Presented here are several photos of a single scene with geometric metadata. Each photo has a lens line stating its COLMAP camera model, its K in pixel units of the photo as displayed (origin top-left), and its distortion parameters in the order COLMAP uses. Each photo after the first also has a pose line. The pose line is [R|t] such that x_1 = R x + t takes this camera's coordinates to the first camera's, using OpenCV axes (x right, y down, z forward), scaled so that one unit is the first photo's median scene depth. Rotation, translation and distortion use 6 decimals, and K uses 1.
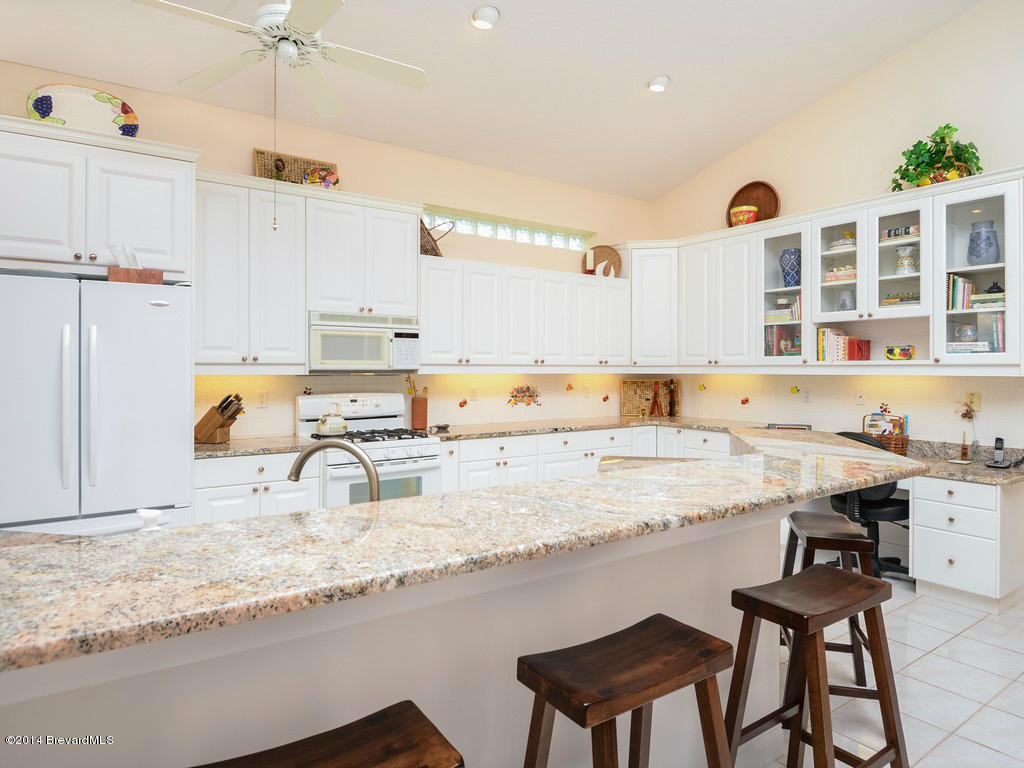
lens RADIAL K [[616.8, 0, 498.8], [0, 616.8, 369.4], [0, 0, 1]] dist [0.016670, -0.023760]
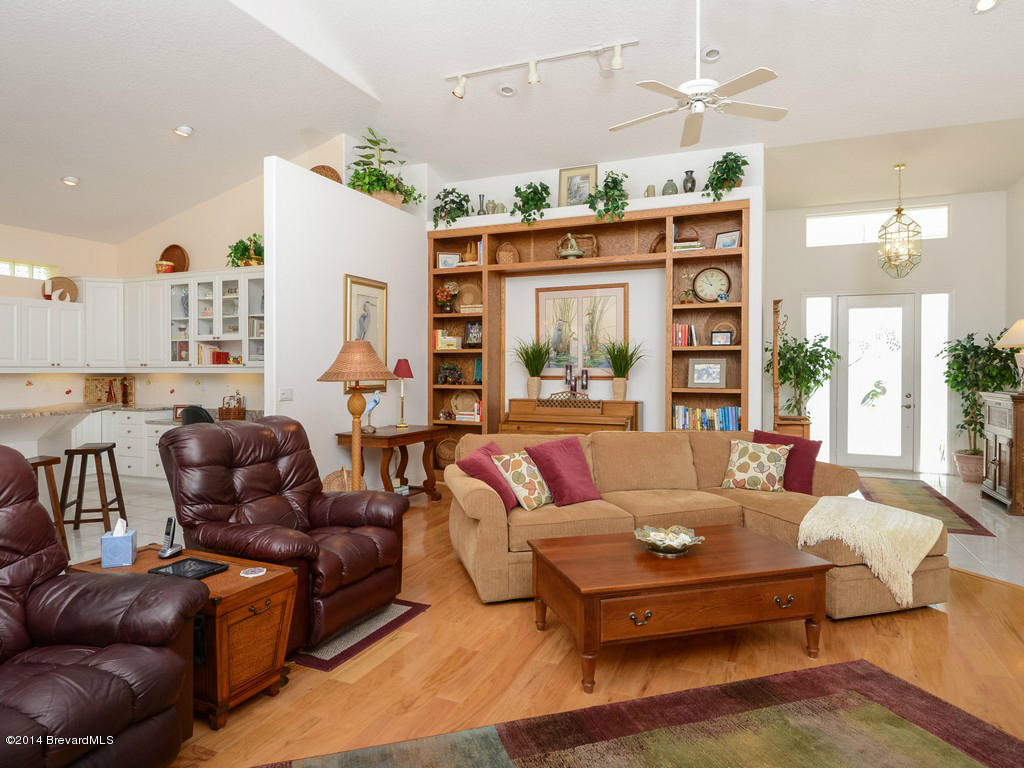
lens RADIAL K [[616.8, 0, 513.5], [0, 616.8, 372.8], [0, 0, 1]] dist [0.016670, -0.023760]
pose [[0.847688, -0.000668, 0.530494, 0.330384], [-0.000396, 0.999998, 0.001892, 0.004584], [-0.530494, -0.001814, 0.847687, -0.751379]]
